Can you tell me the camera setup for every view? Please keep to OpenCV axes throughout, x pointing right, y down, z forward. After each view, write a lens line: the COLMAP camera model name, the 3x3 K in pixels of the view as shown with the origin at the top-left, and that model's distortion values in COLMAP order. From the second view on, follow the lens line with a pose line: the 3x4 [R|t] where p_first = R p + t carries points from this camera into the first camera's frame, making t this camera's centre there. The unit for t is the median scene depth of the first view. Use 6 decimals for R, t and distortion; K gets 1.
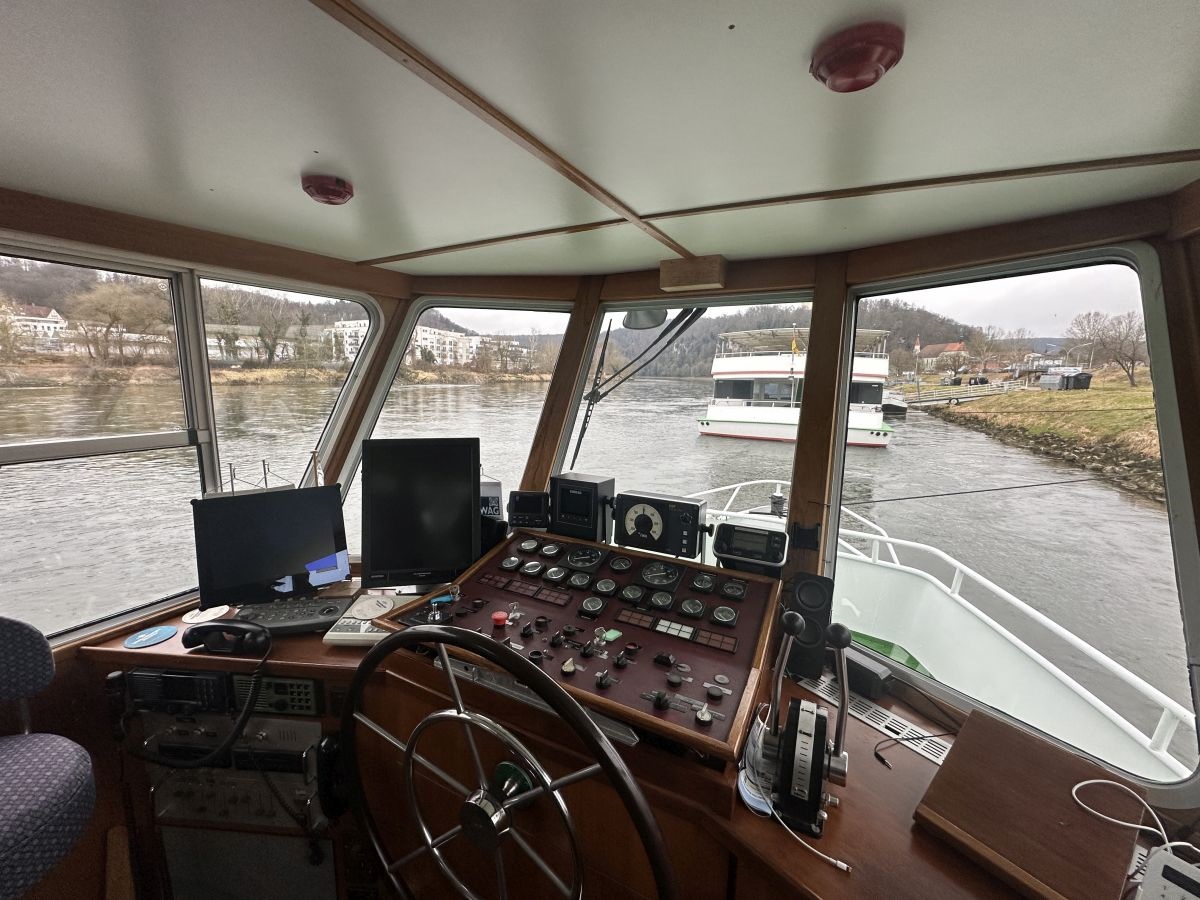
lens RADIAL K [[475.6, 0, 601.8], [0, 475.6, 448.0], [0, 0, 1]] dist [-0.001245, -0.000052]
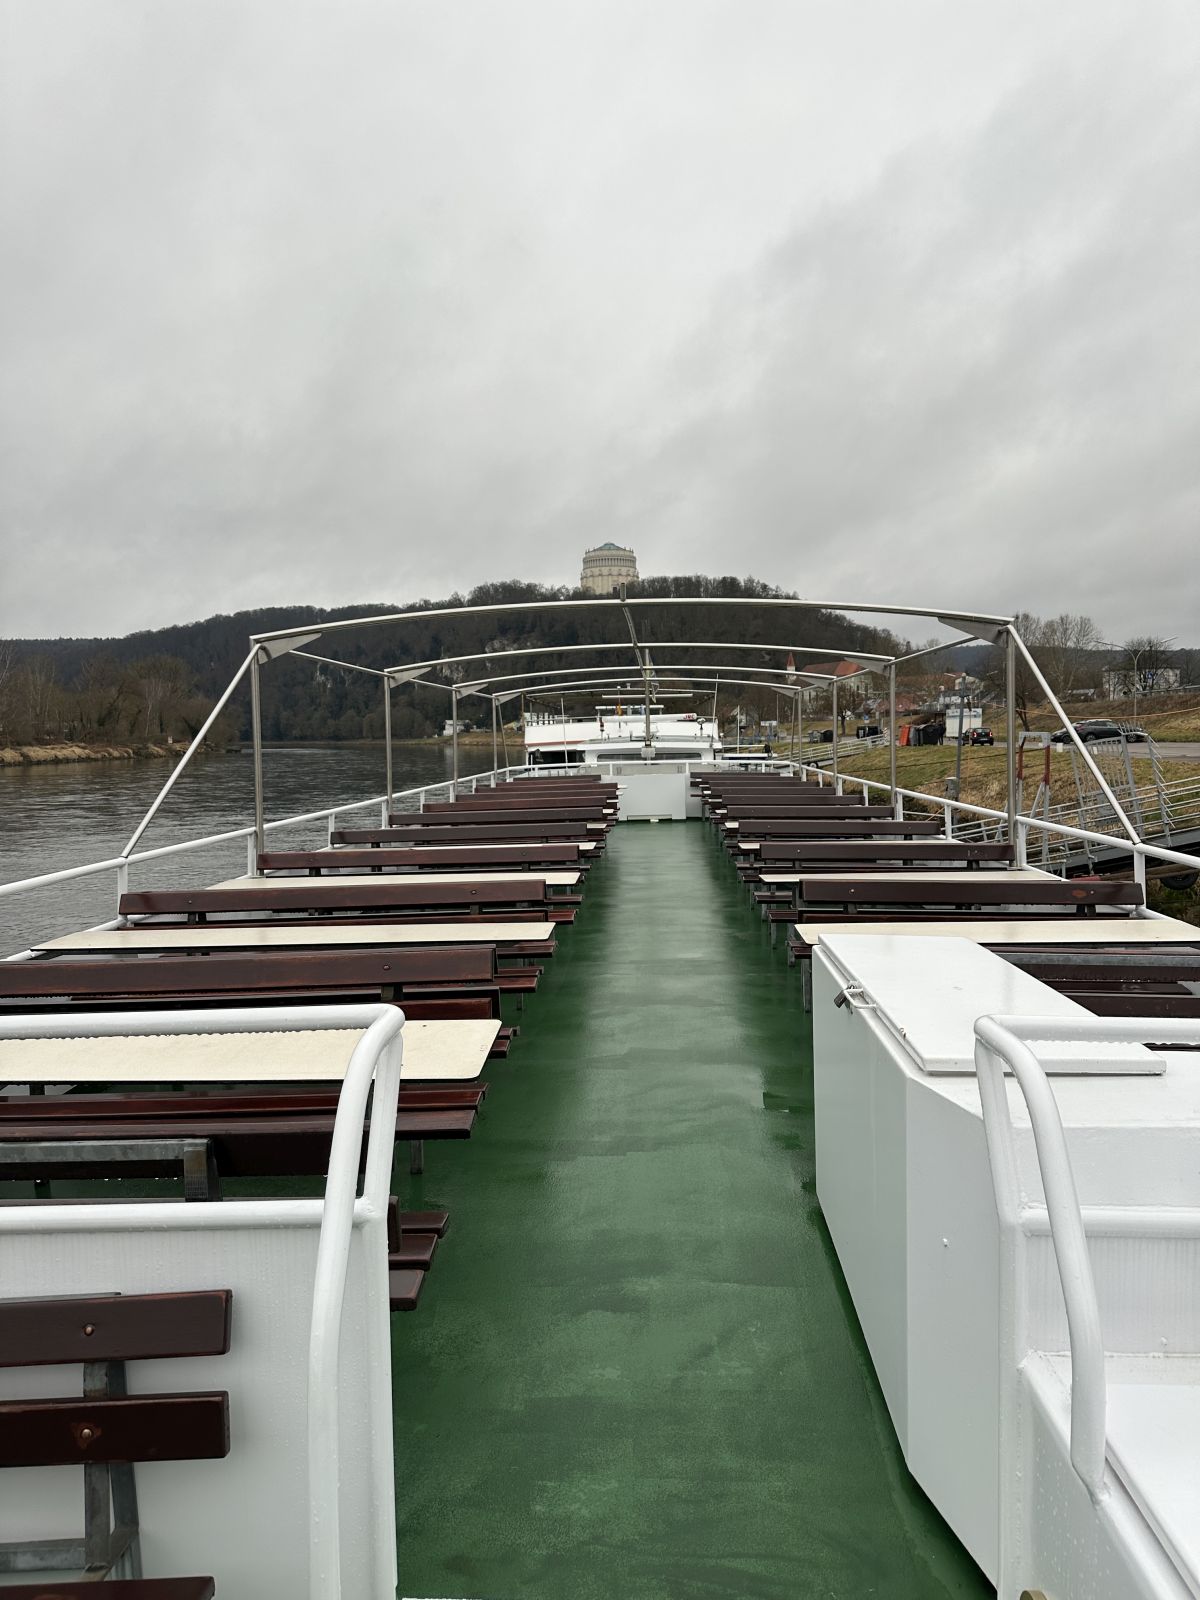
lens RADIAL K [[1120.4, 0, 598.8], [0, 1120.4, 797.1], [0, 0, 1]] dist [0.079636, 0.000132]
pose [[0.920372, -0.057467, 0.386798, -0.051775], [0.094053, 0.992638, -0.076318, 0.011228], [-0.379565, 0.106620, 0.919001, -0.101011]]
